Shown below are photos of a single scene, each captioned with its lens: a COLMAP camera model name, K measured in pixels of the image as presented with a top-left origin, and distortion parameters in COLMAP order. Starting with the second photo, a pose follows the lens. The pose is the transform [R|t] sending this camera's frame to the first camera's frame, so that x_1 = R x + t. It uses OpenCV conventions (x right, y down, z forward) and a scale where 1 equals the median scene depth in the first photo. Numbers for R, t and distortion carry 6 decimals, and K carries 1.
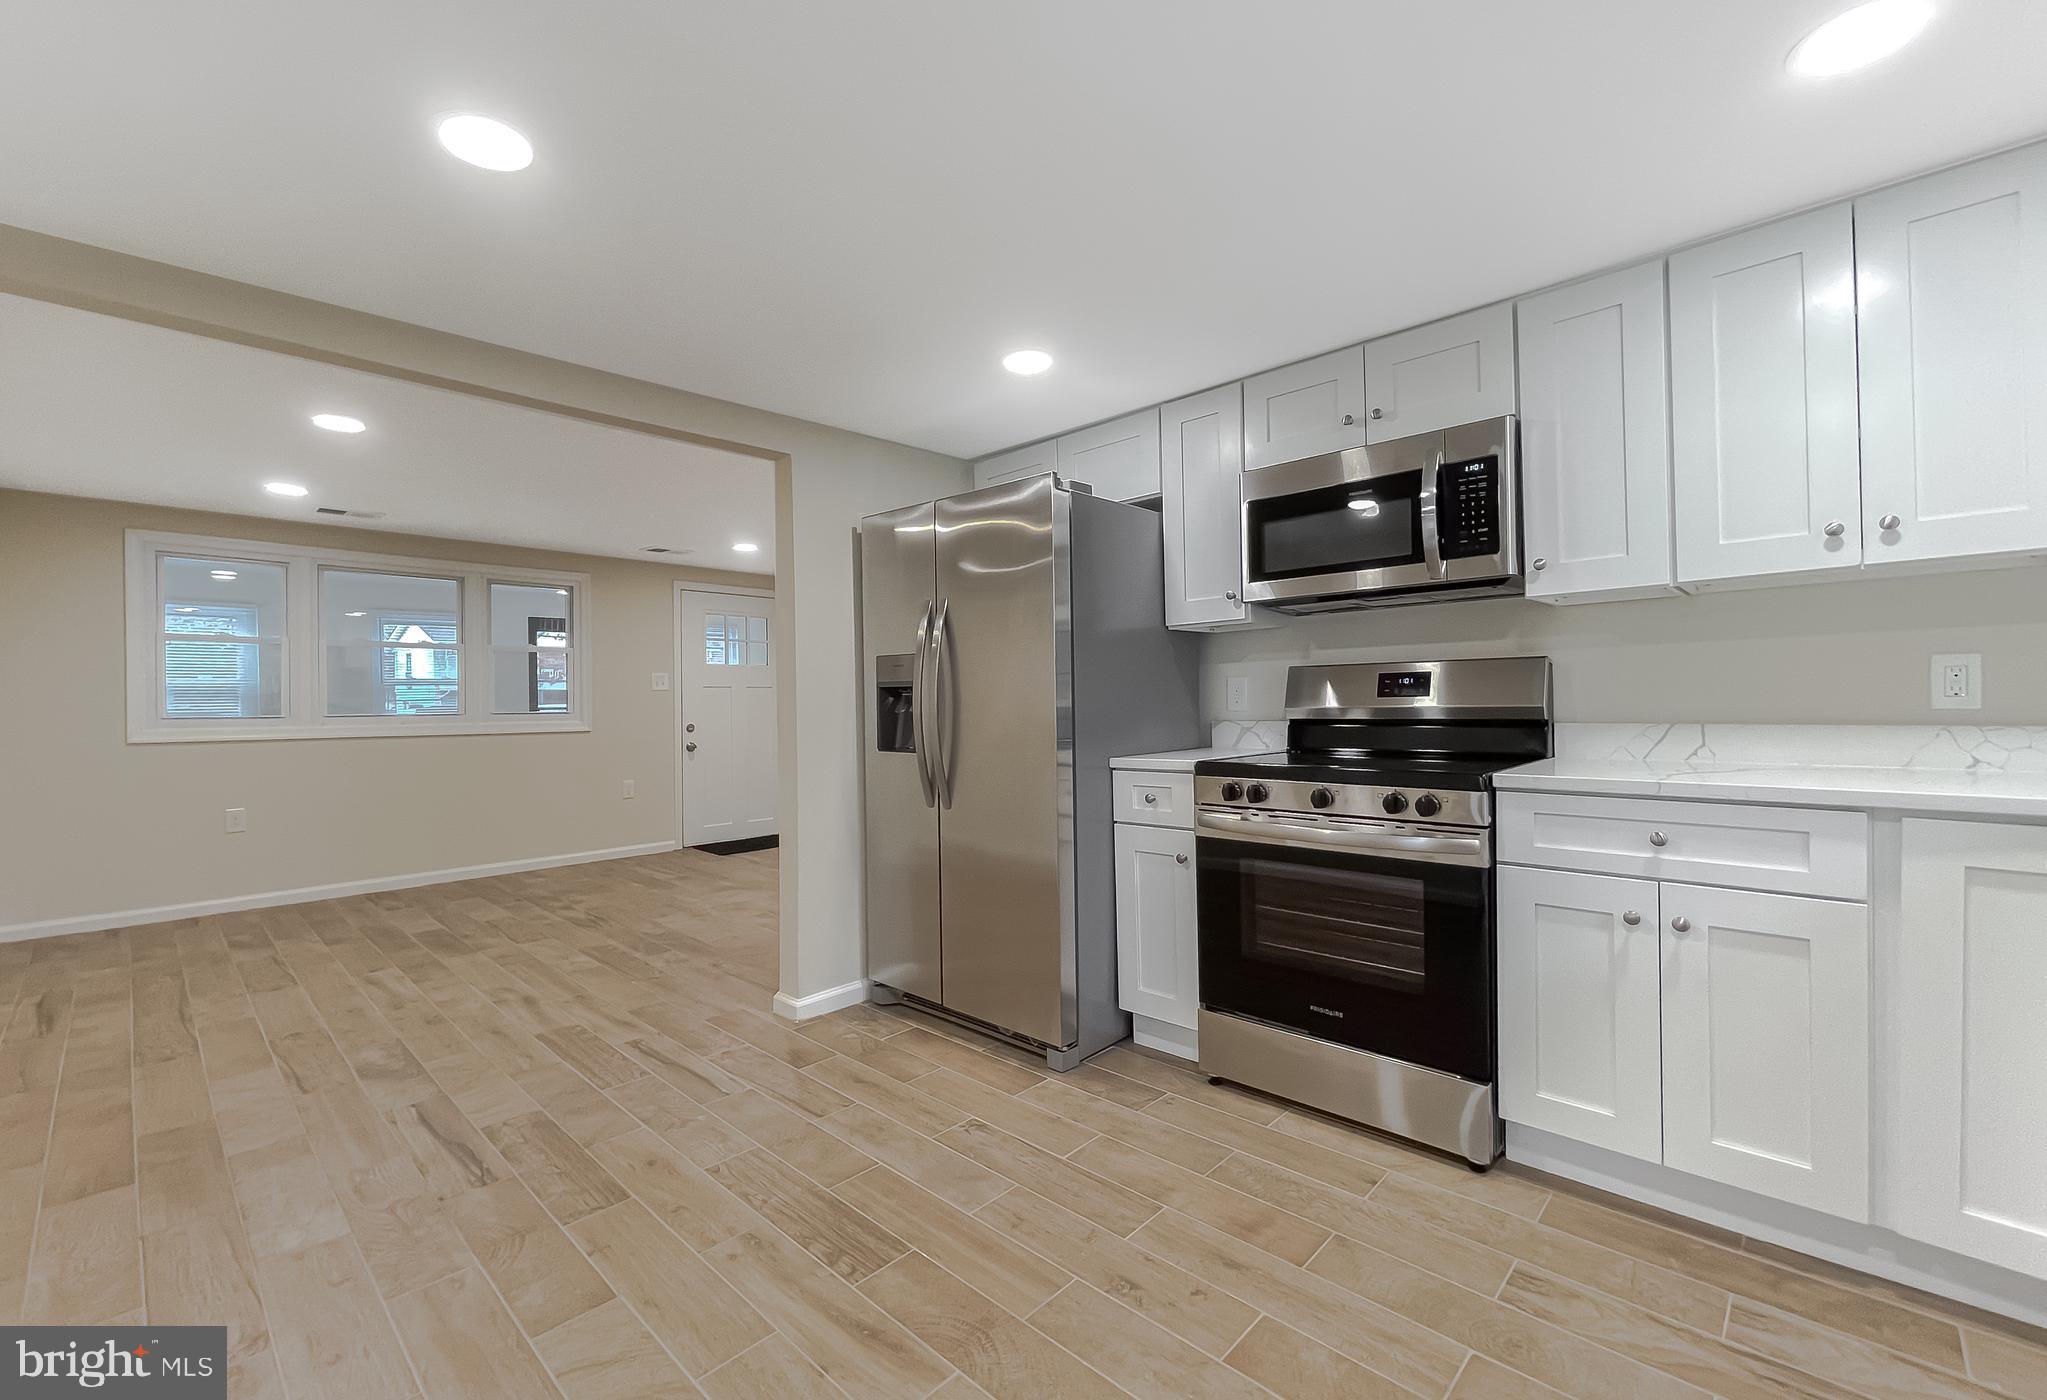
lens RADIAL K [[855.2, 0, 1013.8], [0, 855.2, 708.4], [0, 0, 1]] dist [-0.003200, -0.000187]
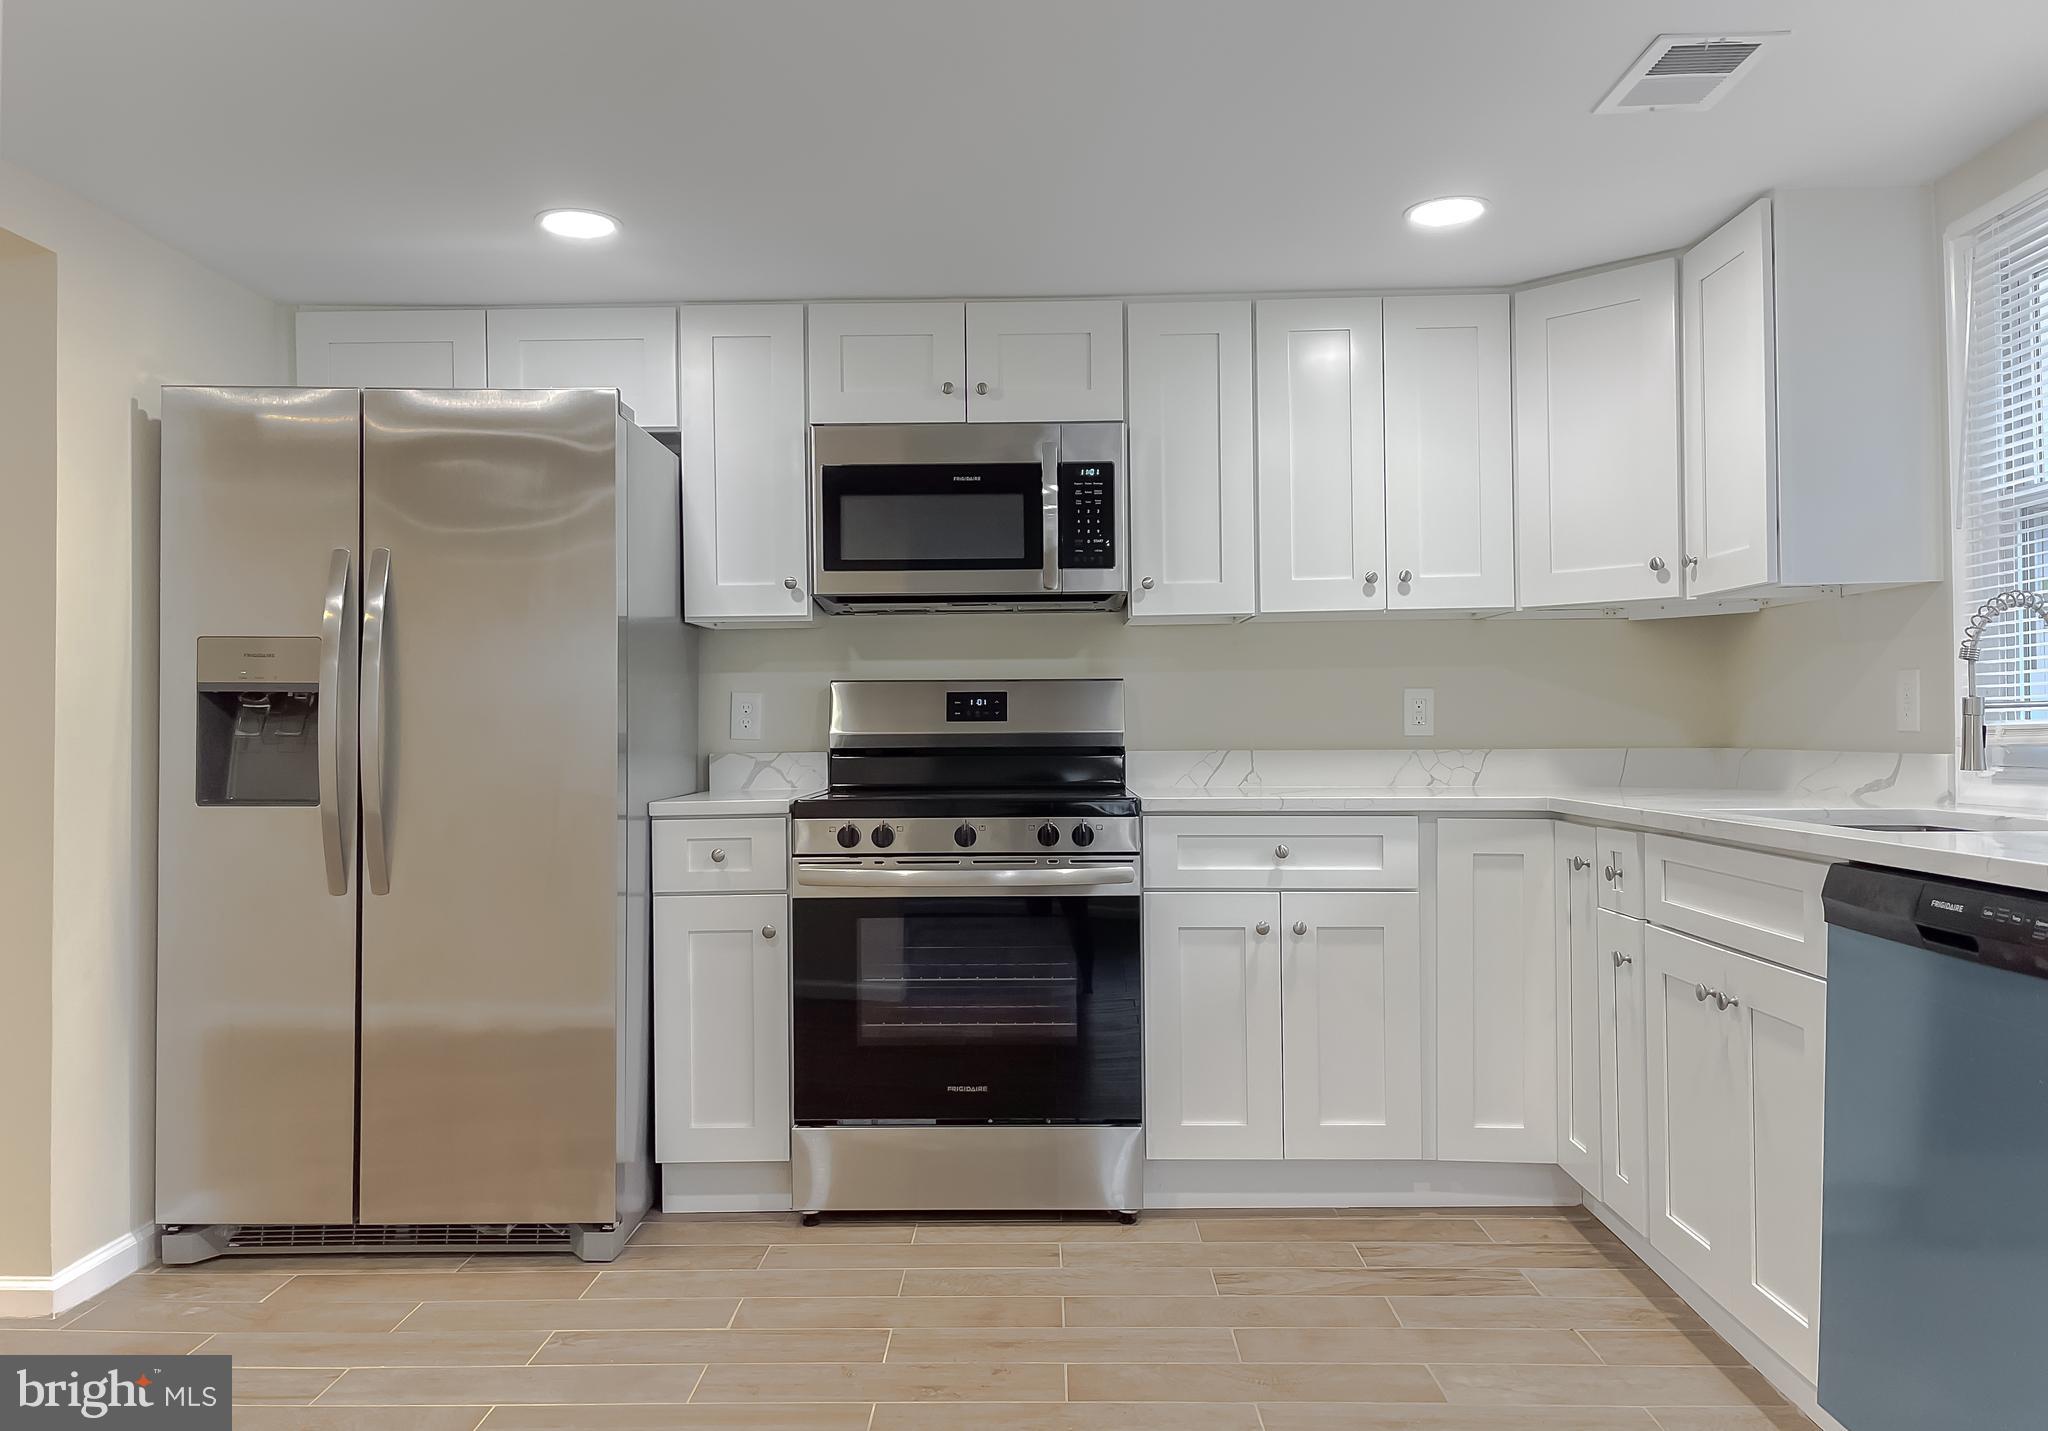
lens RADIAL K [[1546.8, 0, 1028.2], [0, 1546.8, 707.8], [0, 0, 1]] dist [0.017064, -0.013374]
pose [[0.731152, 0.021243, 0.681884, -0.644712], [0.001515, 0.999462, -0.032761, 0.027591], [-0.682213, 0.024987, 0.730726, -0.170726]]
